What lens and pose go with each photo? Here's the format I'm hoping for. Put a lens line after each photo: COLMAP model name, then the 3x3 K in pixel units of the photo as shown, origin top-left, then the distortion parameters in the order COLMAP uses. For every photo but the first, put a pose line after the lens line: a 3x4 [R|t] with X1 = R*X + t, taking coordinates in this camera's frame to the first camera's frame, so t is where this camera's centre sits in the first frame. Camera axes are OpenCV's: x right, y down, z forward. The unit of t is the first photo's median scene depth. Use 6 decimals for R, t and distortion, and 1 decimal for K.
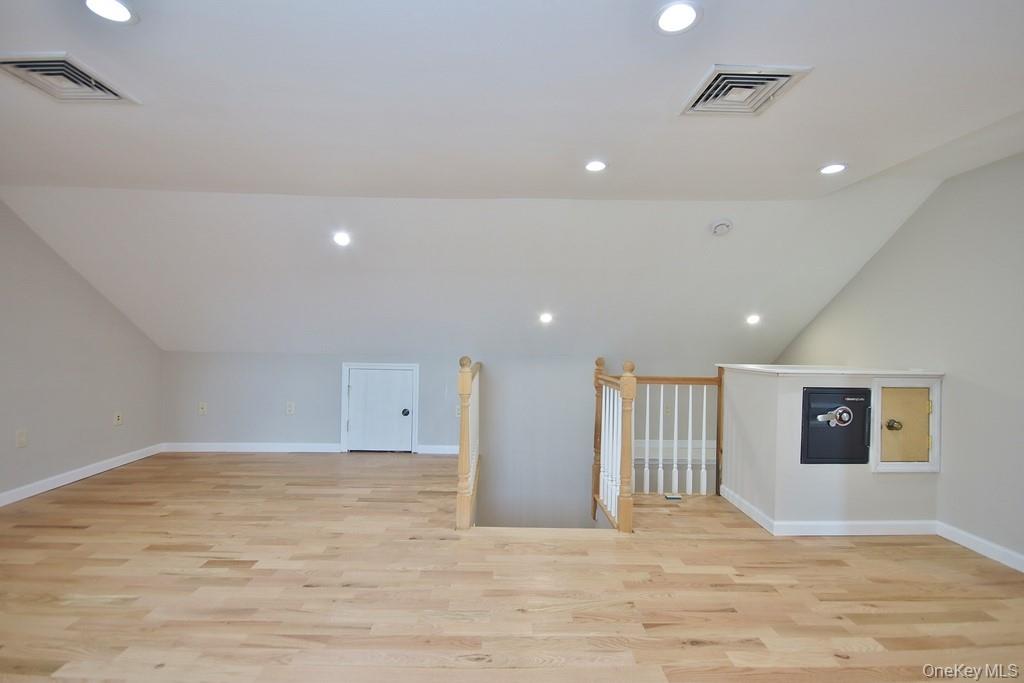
lens RADIAL K [[474.5, 0, 515.0], [0, 474.5, 341.6], [0, 0, 1]] dist [0.004602, -0.003064]
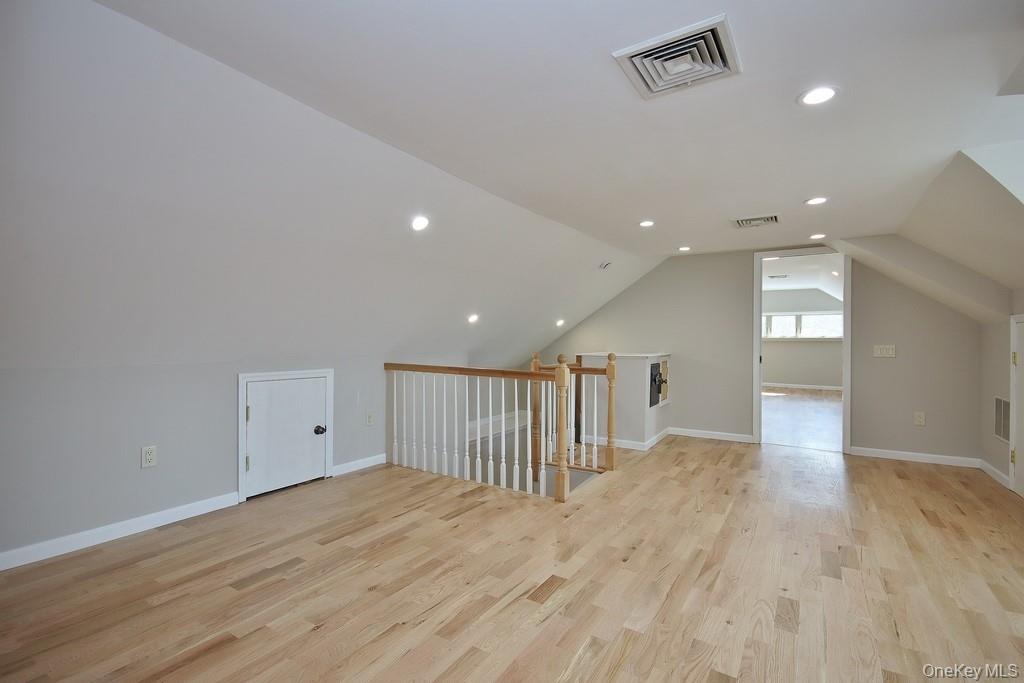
lens RADIAL K [[474.5, 0, 511.2], [0, 474.5, 344.3], [0, 0, 1]] dist [0.004602, -0.003064]
pose [[0.550746, -0.020157, 0.834429, -1.163993], [0.004898, 0.999769, 0.020919, -0.018416], [-0.834658, -0.007434, 0.550718, 0.466461]]
